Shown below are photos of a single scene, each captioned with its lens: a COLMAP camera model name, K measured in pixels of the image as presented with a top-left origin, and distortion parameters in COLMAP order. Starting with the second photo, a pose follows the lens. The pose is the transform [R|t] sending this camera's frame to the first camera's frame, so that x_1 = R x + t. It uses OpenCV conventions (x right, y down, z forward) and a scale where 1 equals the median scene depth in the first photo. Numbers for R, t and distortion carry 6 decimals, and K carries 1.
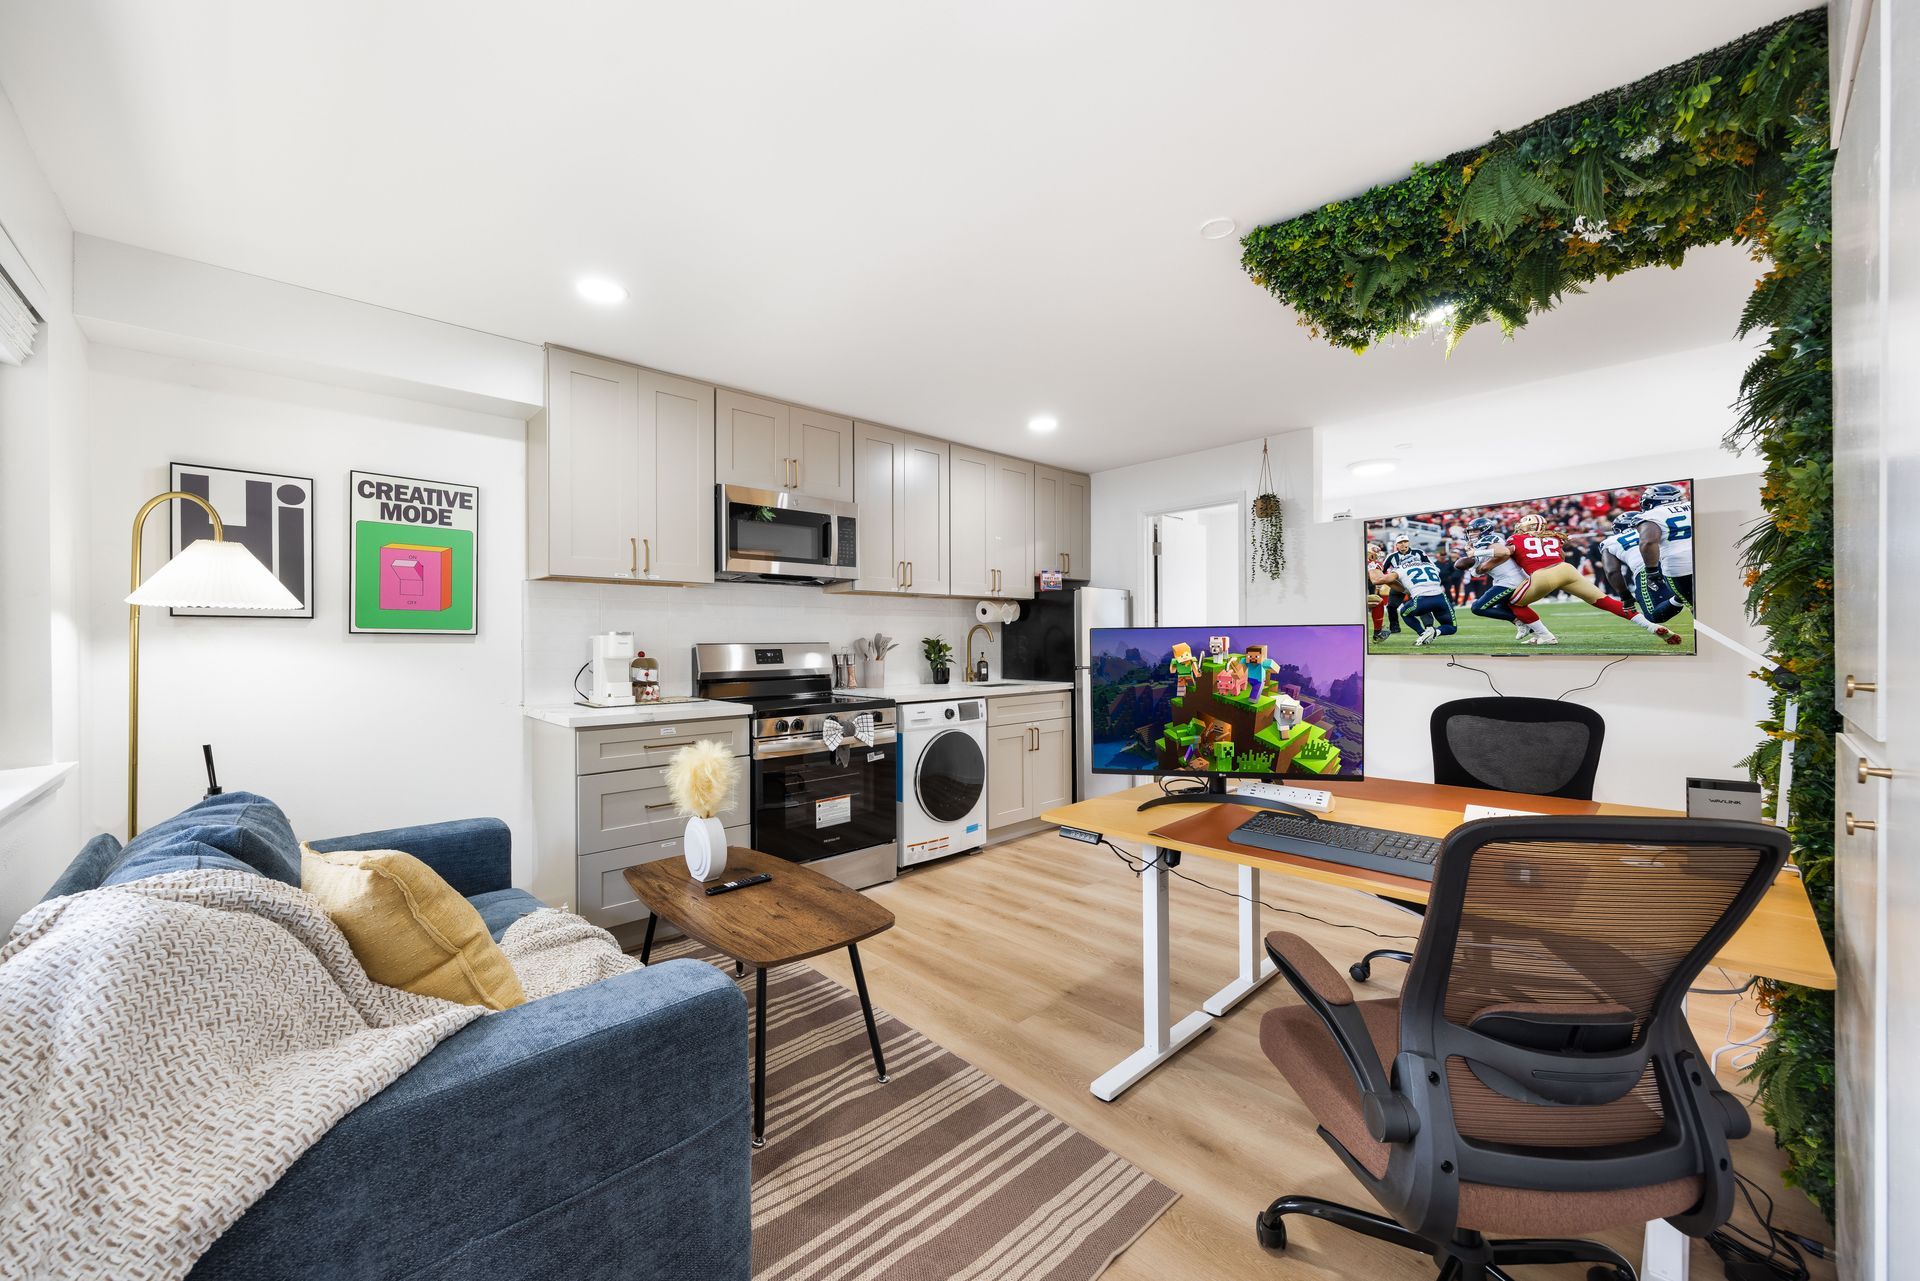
lens RADIAL K [[734.9, 0, 960.0], [0, 734.9, 646.4], [0, 0, 1]] dist [-0.000262, -0.000046]
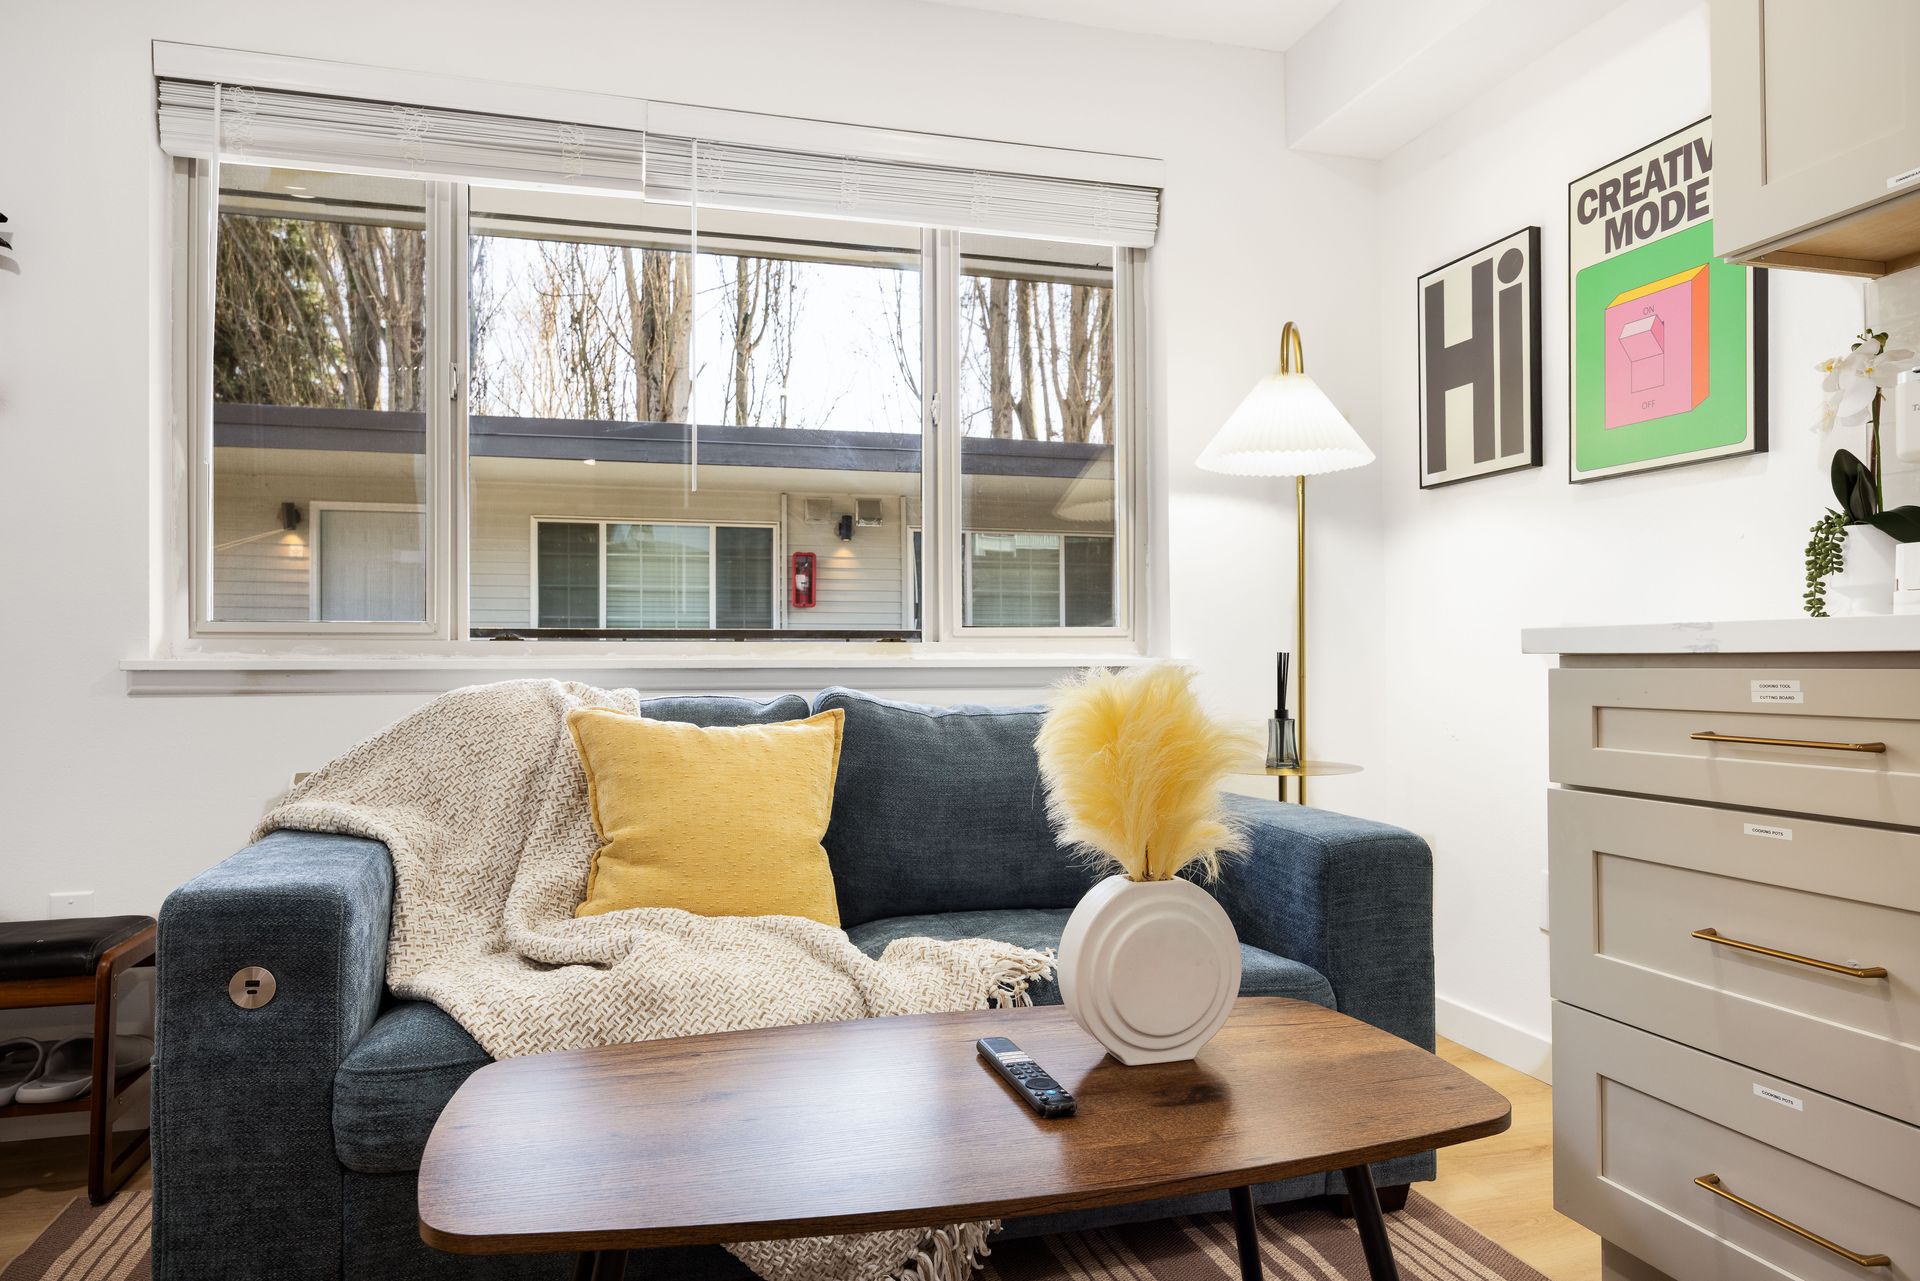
lens RADIAL K [[1182.9, 0, 919.6], [0, 1182.9, 653.2], [0, 0, 1]] dist [-0.002432, -0.001184]
pose [[-0.475442, -0.001310, -0.879746, 0.162105], [0.000051, 0.999999, -0.001517, 0.105982], [0.879747, -0.000767, -0.475442, 0.970985]]
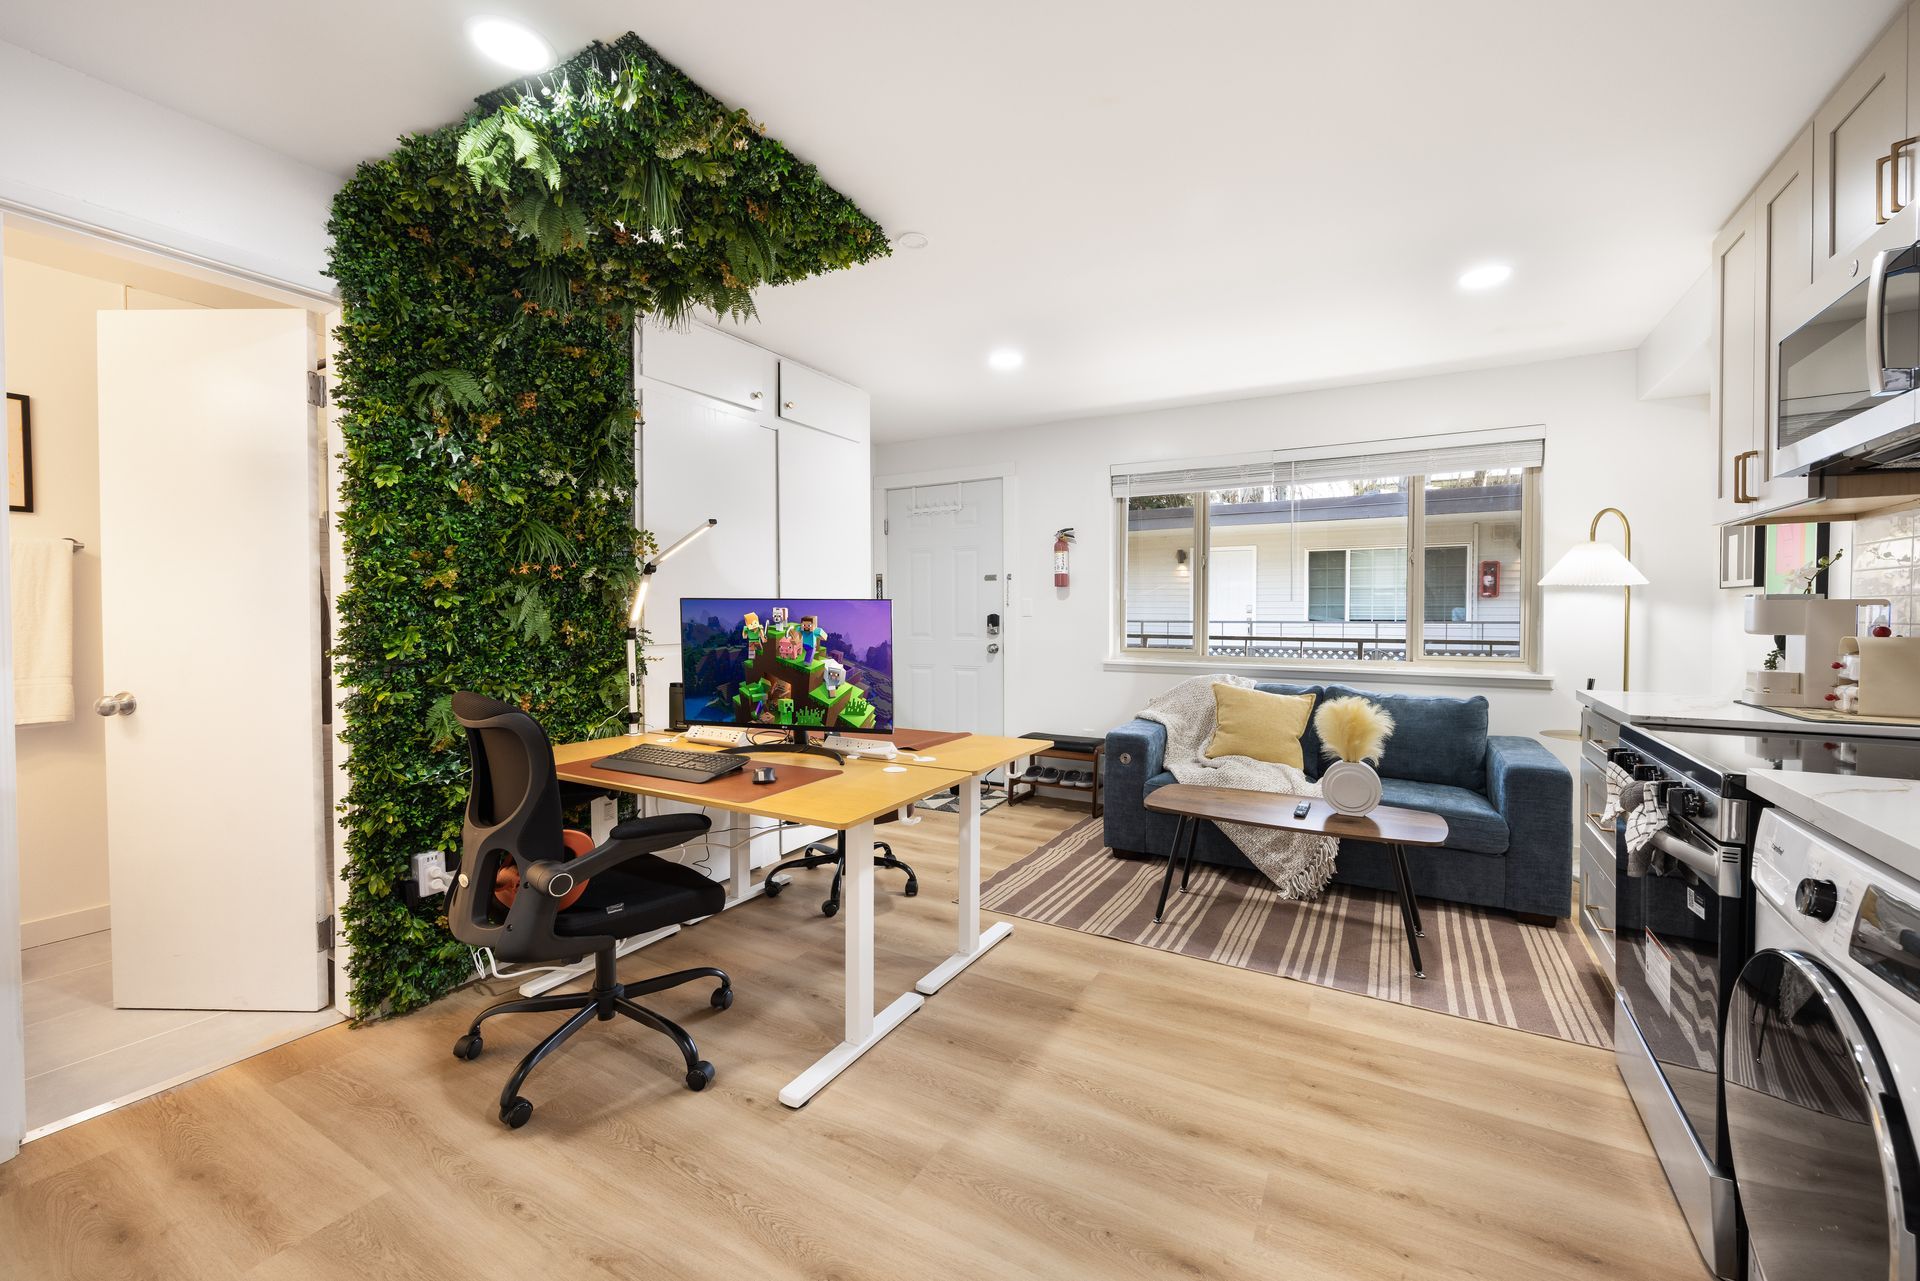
lens RADIAL K [[734.9, 0, 960.0], [0, 734.9, 646.4], [0, 0, 1]] dist [-0.000262, -0.000046]
pose [[-0.962345, 0.018515, -0.271201, 0.433989], [0.004541, 0.998633, 0.052066, 0.001590], [0.271795, 0.048874, -0.961113, 1.543167]]
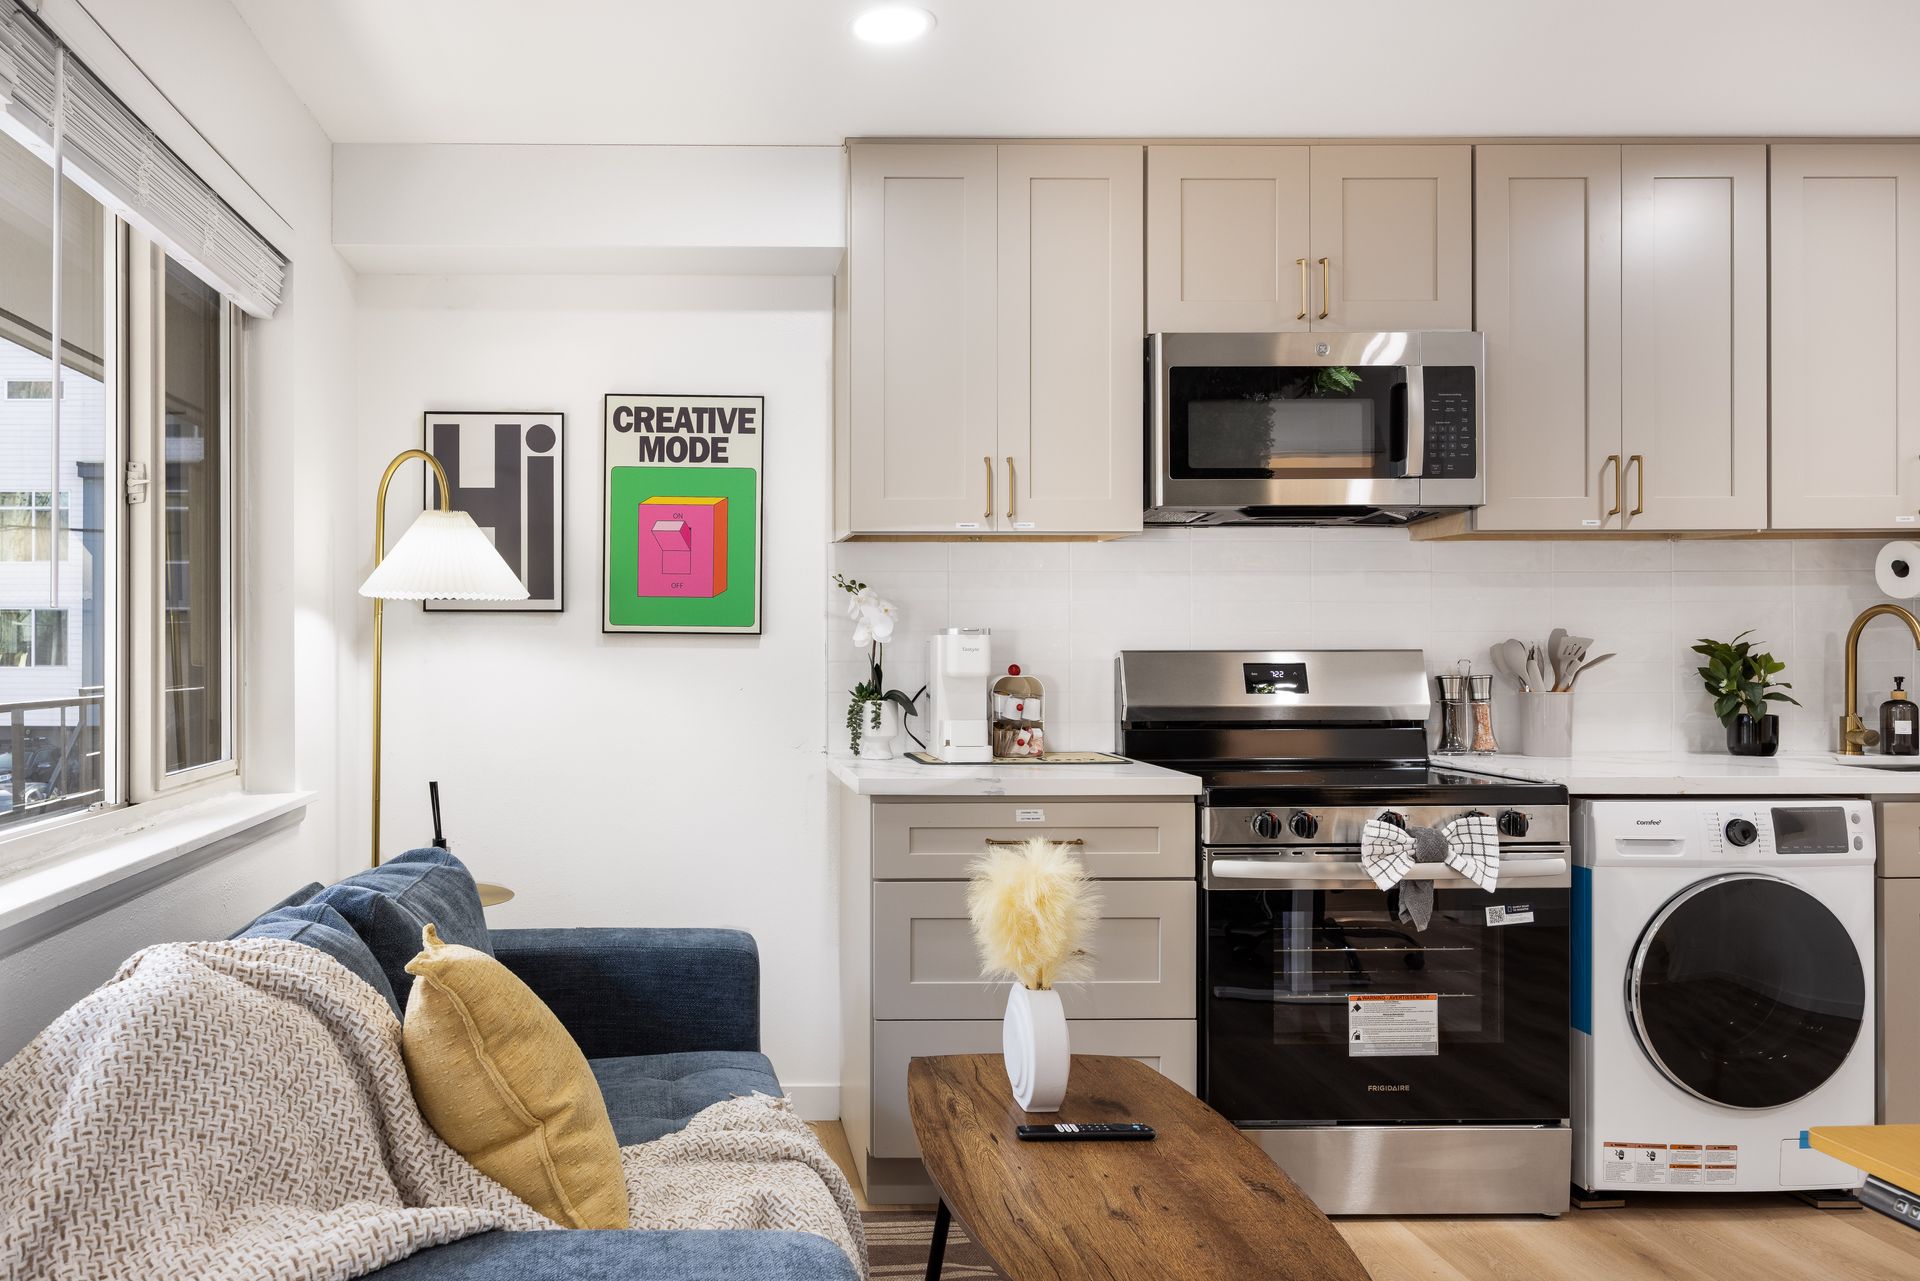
lens RADIAL K [[1434.4, 0, 693.7], [0, 1434.4, 646.4], [0, 0, 1]] dist [-0.004052, 0.002722]
pose [[0.733143, 0.003334, -0.680066, 0.134057], [-0.007485, 0.999967, -0.003167, -0.001639], [0.680033, 0.007412, 0.733144, 0.079718]]
